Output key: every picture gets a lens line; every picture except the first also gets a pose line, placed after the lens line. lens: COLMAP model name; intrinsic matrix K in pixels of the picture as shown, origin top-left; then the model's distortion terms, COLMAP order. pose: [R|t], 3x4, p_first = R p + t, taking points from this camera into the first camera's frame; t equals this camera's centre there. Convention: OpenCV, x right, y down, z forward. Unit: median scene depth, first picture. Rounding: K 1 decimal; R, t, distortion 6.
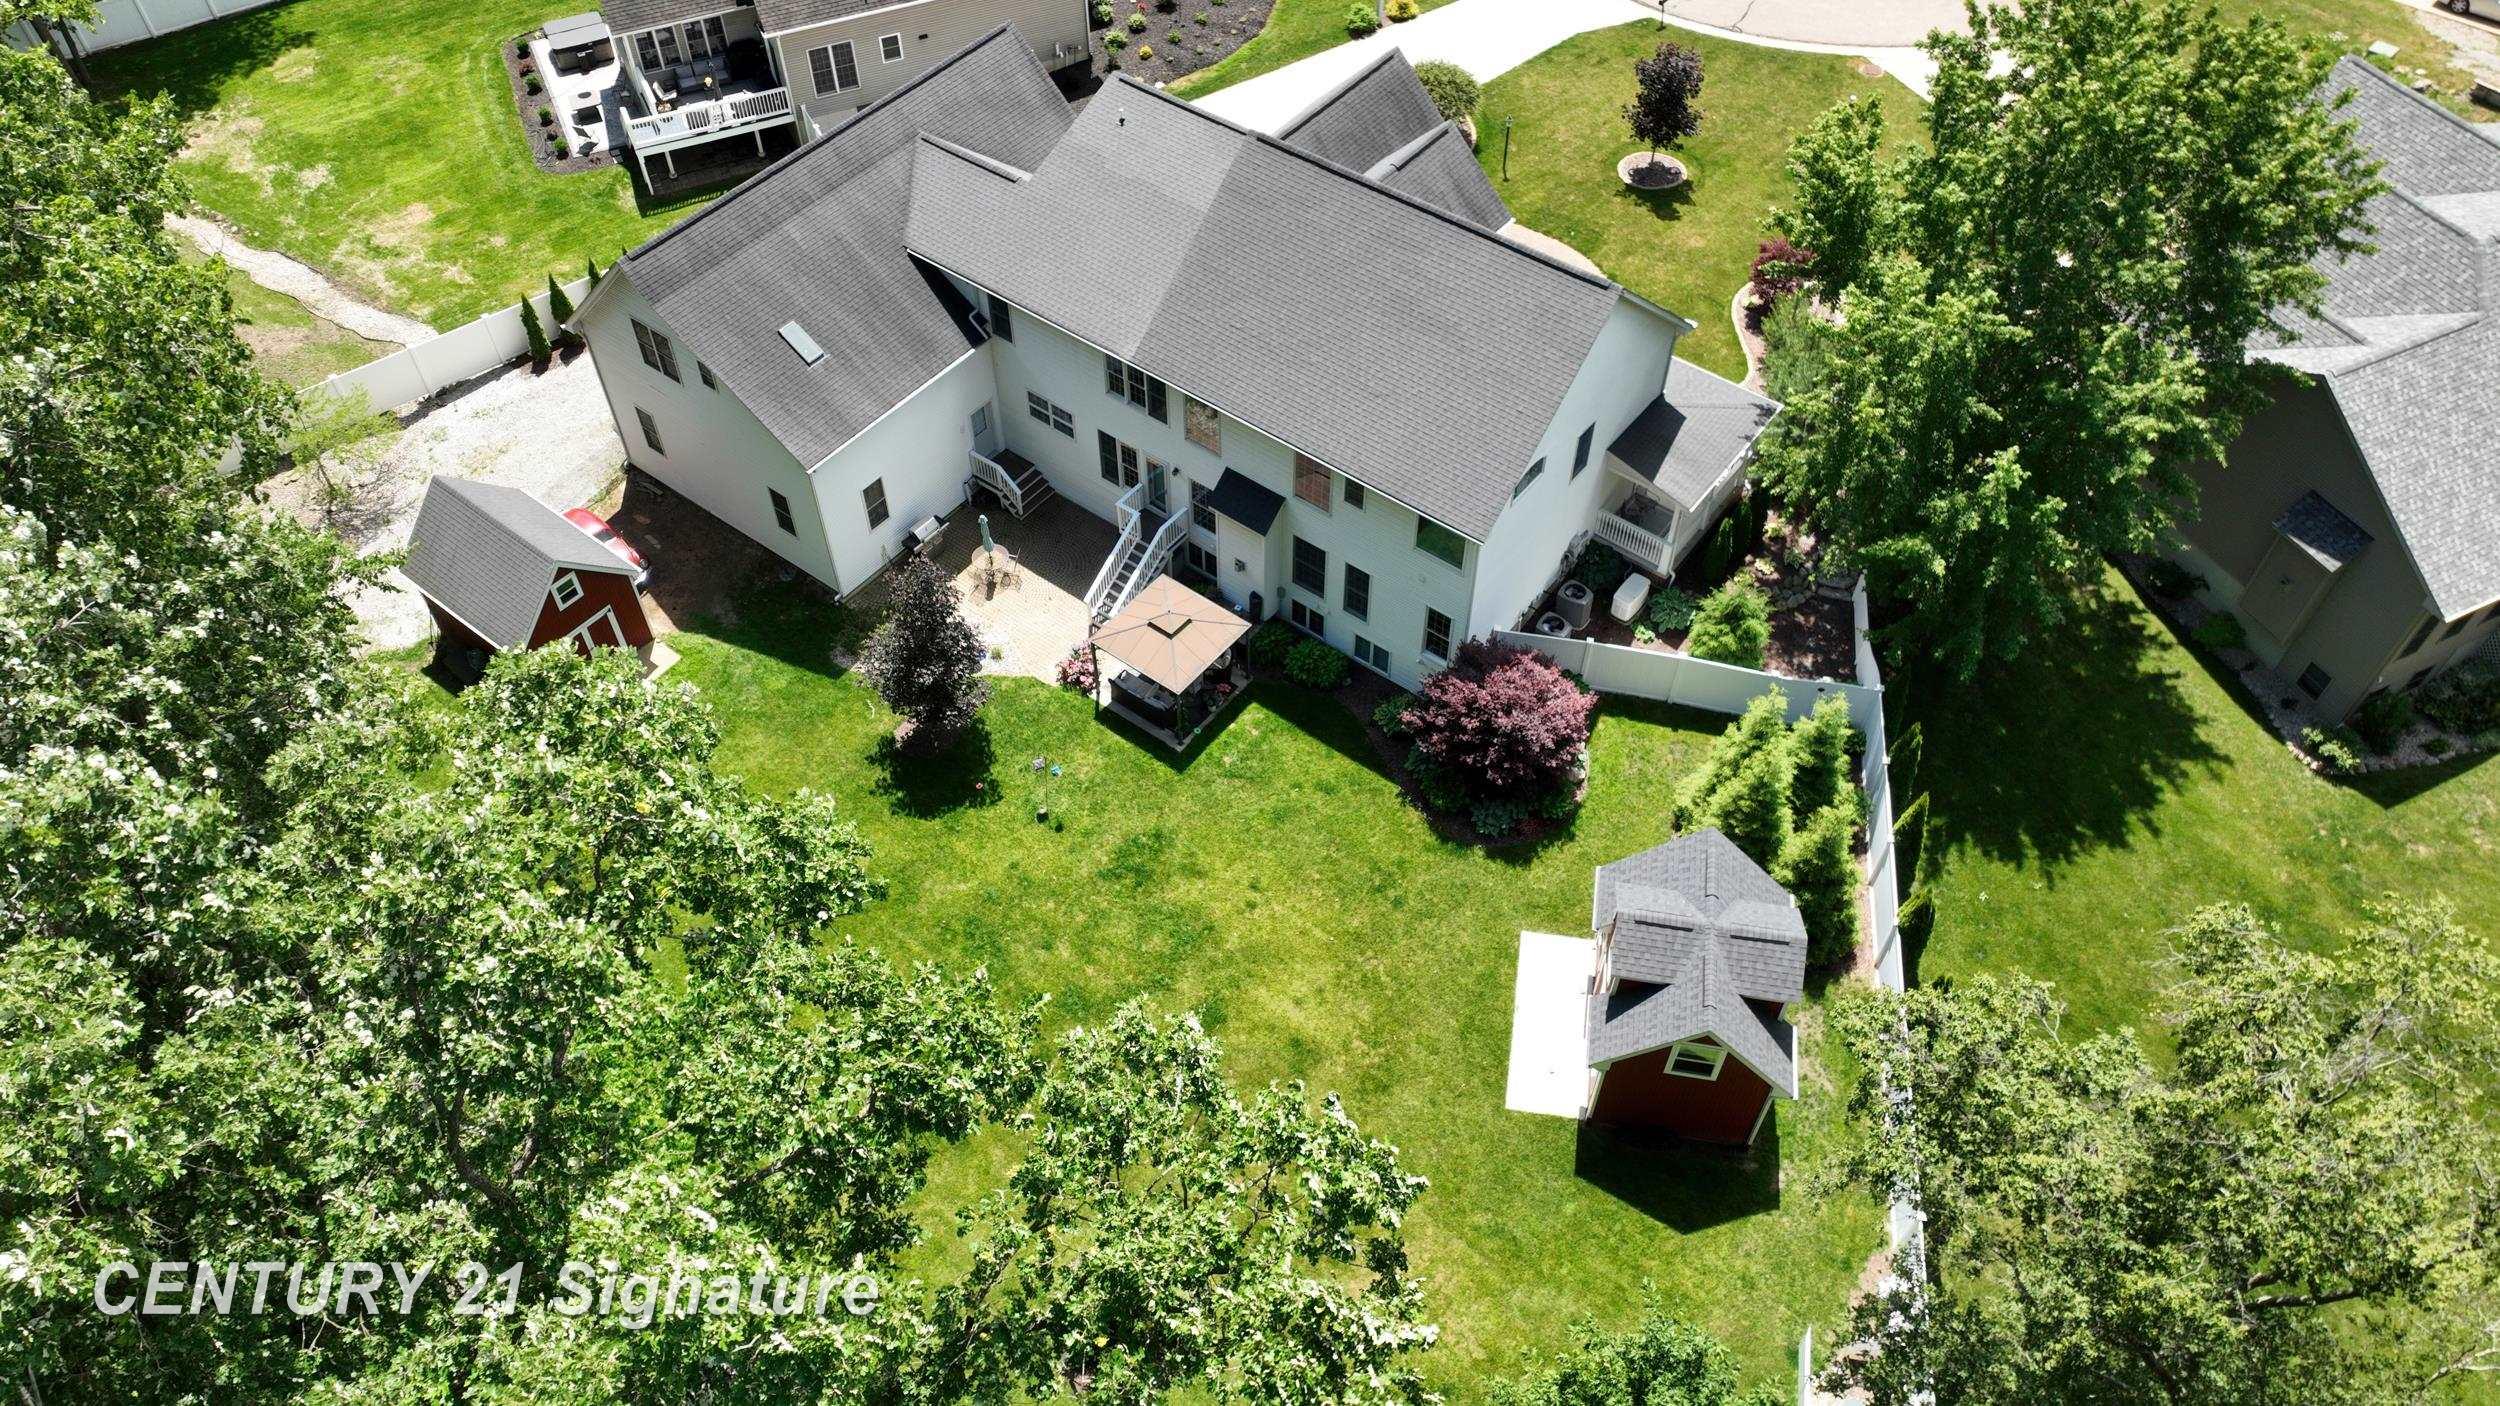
lens RADIAL K [[1762.4, 0, 1256.0], [0, 1762.4, 687.8], [0, 0, 1]] dist [0.004509, 0.013763]
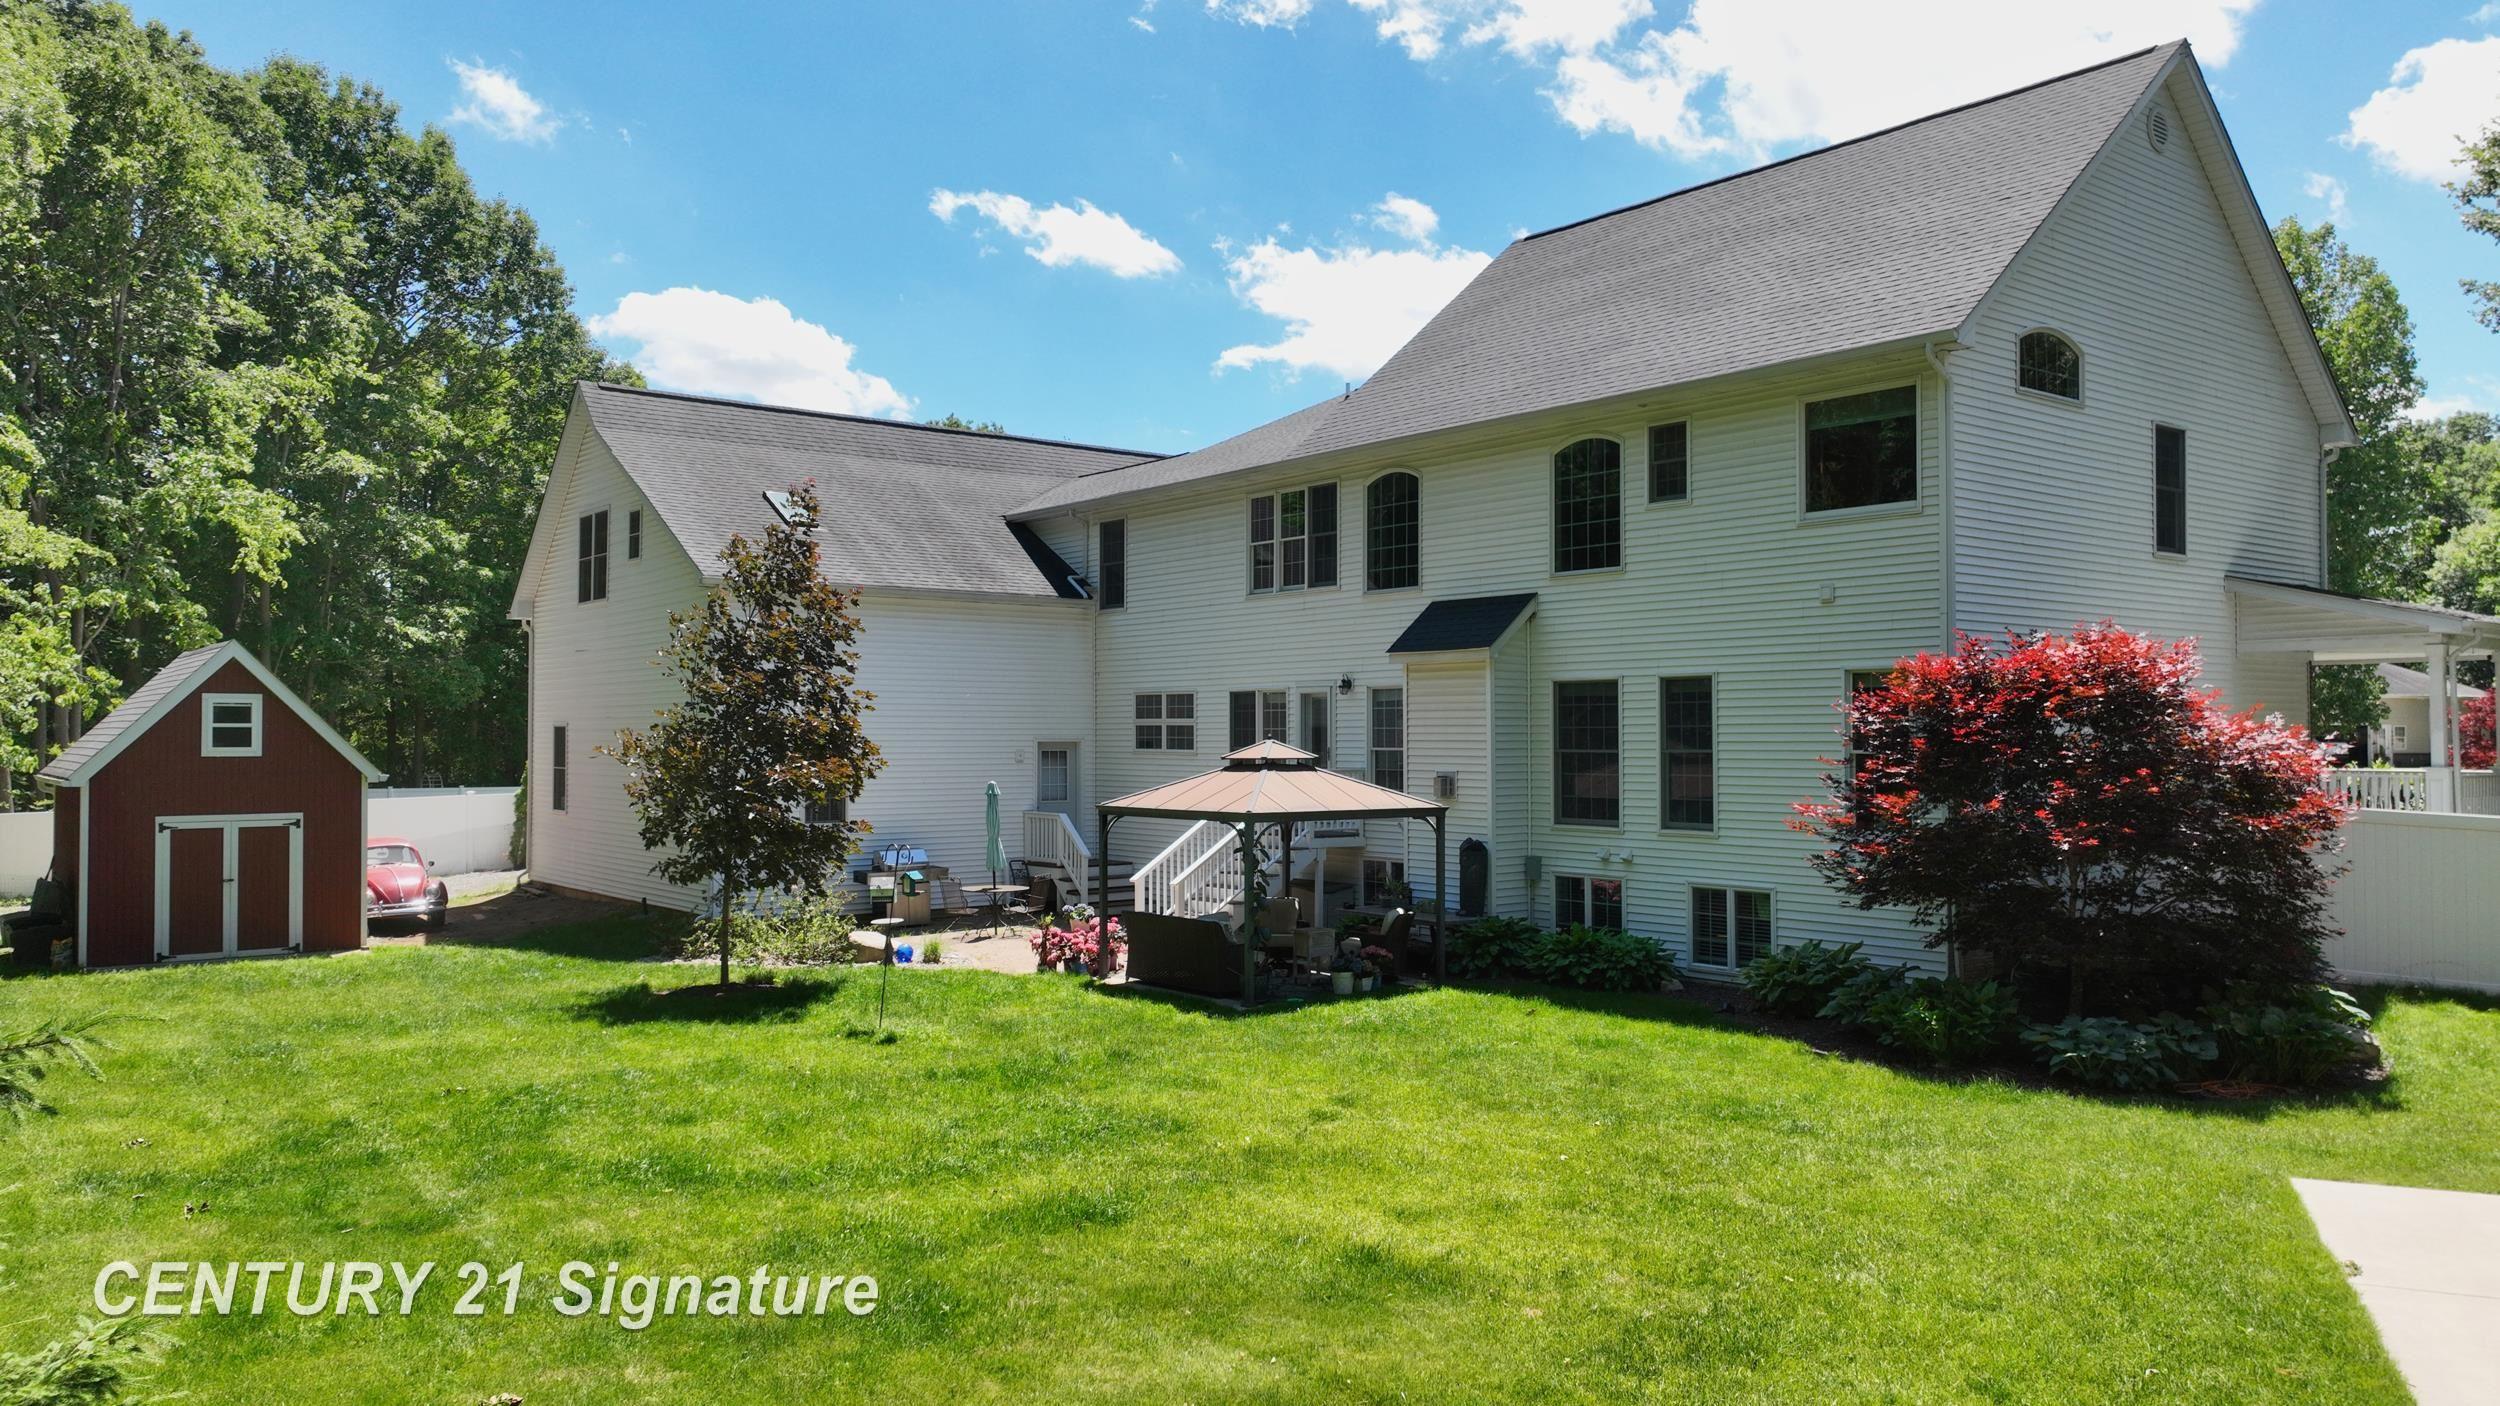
lens RADIAL K [[1762.4, 0, 1243.1], [0, 1762.4, 711.2], [0, 0, 1]] dist [0.004509, 0.013763]
pose [[0.967989, -0.008456, -0.250851, 0.057541], [-0.188745, 0.634272, -0.749716, 0.285591], [0.165447, 0.773064, 0.612372, 0.667026]]
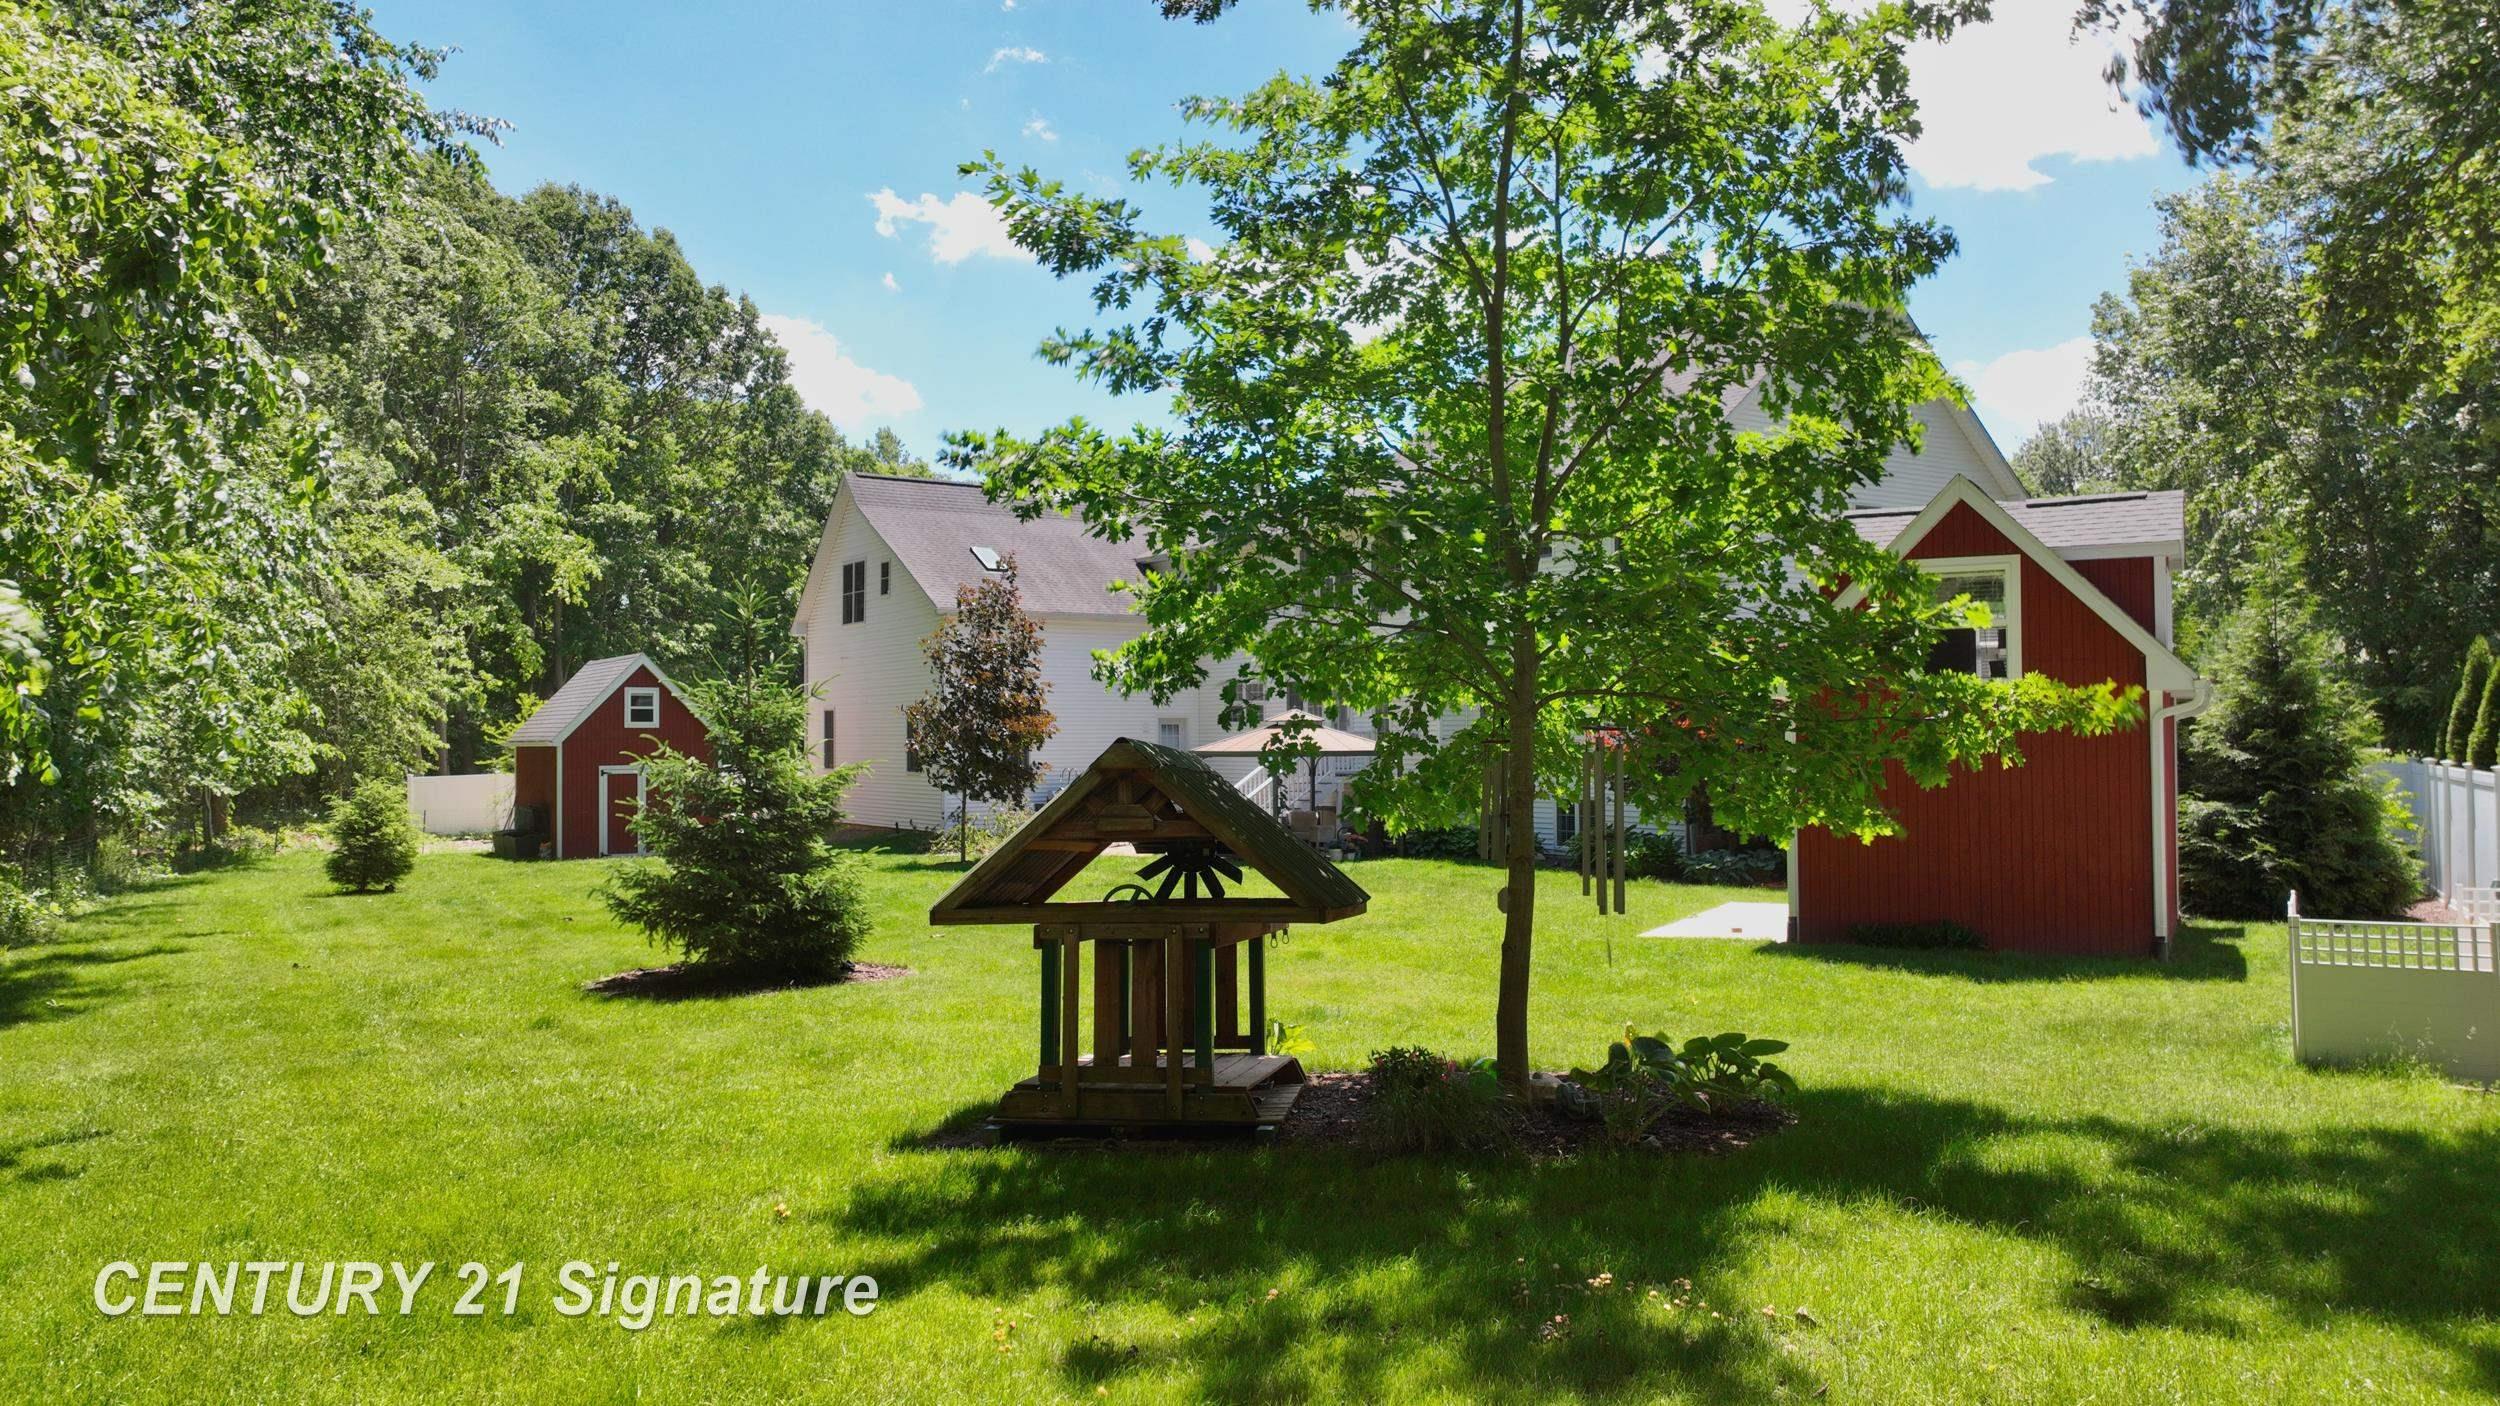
lens RADIAL K [[1762.4, 0, 1264.7], [0, 1762.4, 702.1], [0, 0, 1]] dist [0.004509, 0.013763]
pose [[0.948624, -0.015949, -0.316004, 0.167555], [-0.235498, 0.631418, -0.738818, 0.486697], [0.211314, 0.775279, 0.595222, 0.513760]]
